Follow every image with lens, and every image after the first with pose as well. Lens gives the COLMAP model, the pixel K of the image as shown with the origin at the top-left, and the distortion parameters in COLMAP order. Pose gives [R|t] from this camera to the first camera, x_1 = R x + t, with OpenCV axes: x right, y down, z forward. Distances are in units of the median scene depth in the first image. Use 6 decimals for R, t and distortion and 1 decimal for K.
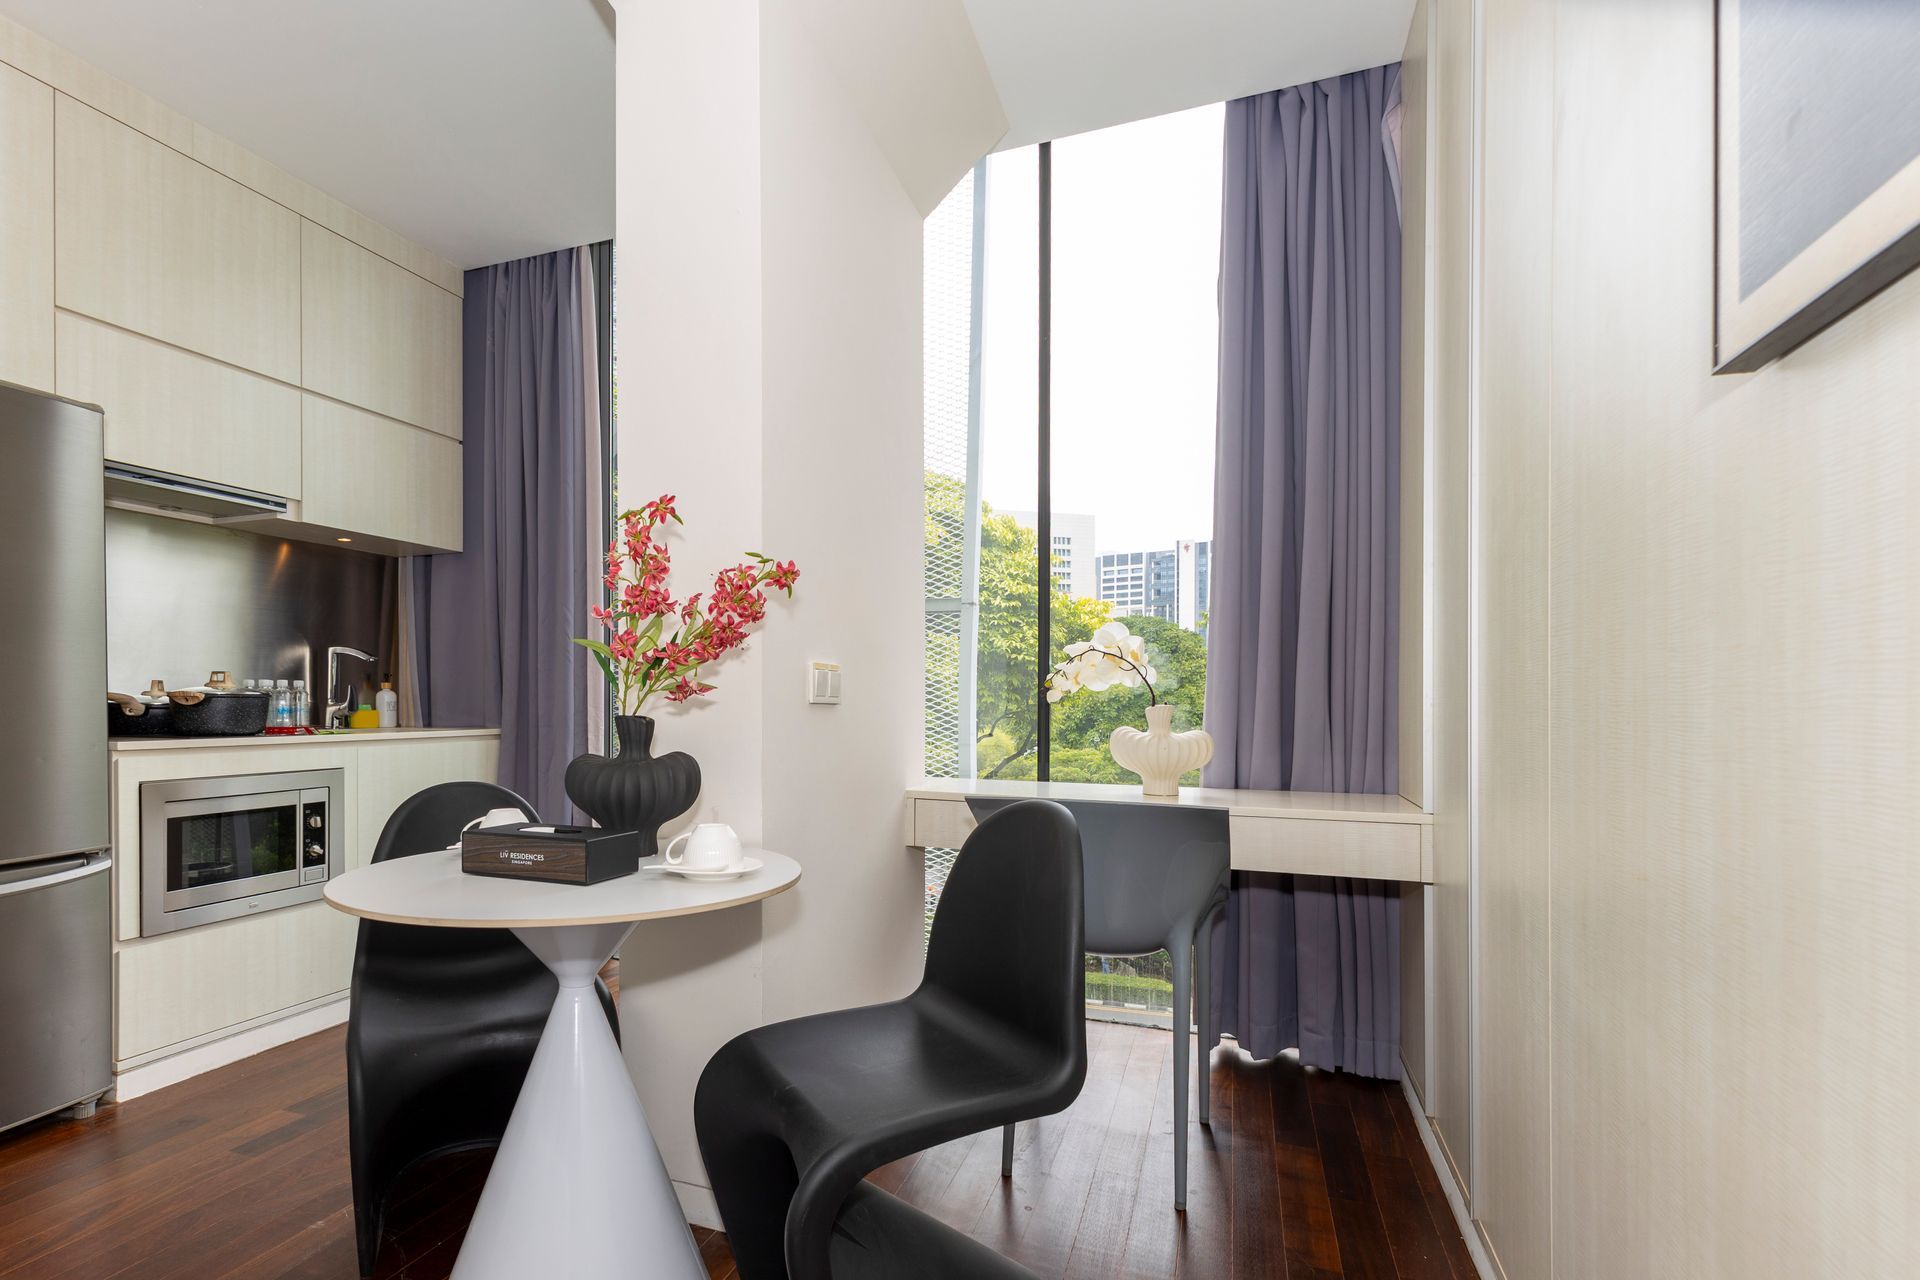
lens RADIAL K [[968.2, 0, 859.2], [0, 968.2, 703.2], [0, 0, 1]] dist [0.012871, -0.000298]
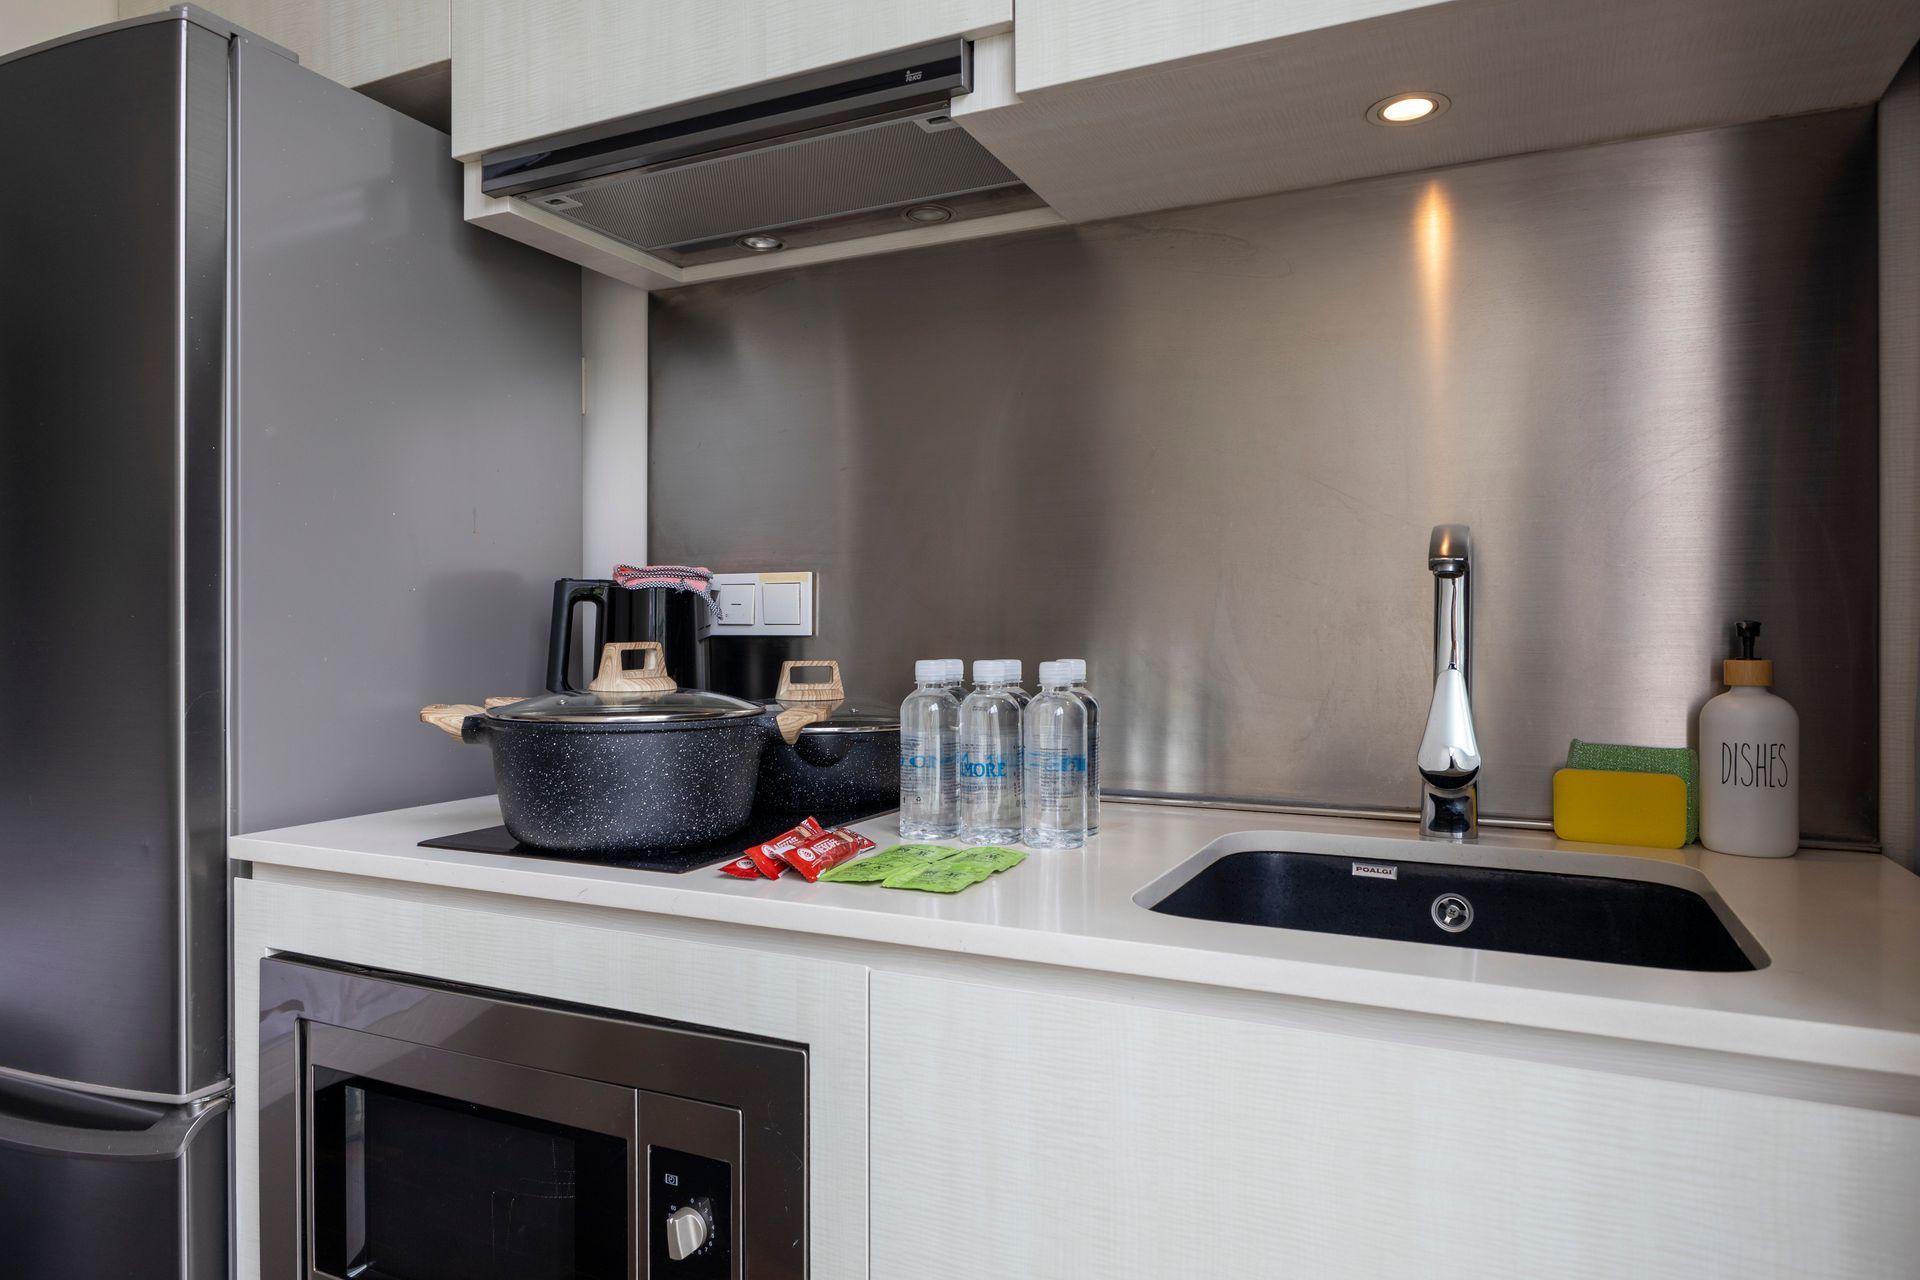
lens RADIAL K [[1183.4, 0, 962.7], [0, 1183.4, 630.8], [0, 0, 1]] dist [0.030972, 0.000650]
pose [[-0.045515, -0.005738, -0.998947, -0.231490], [-0.001361, 0.999983, -0.005682, -0.030846], [0.998963, 0.001100, -0.045523, 1.006423]]
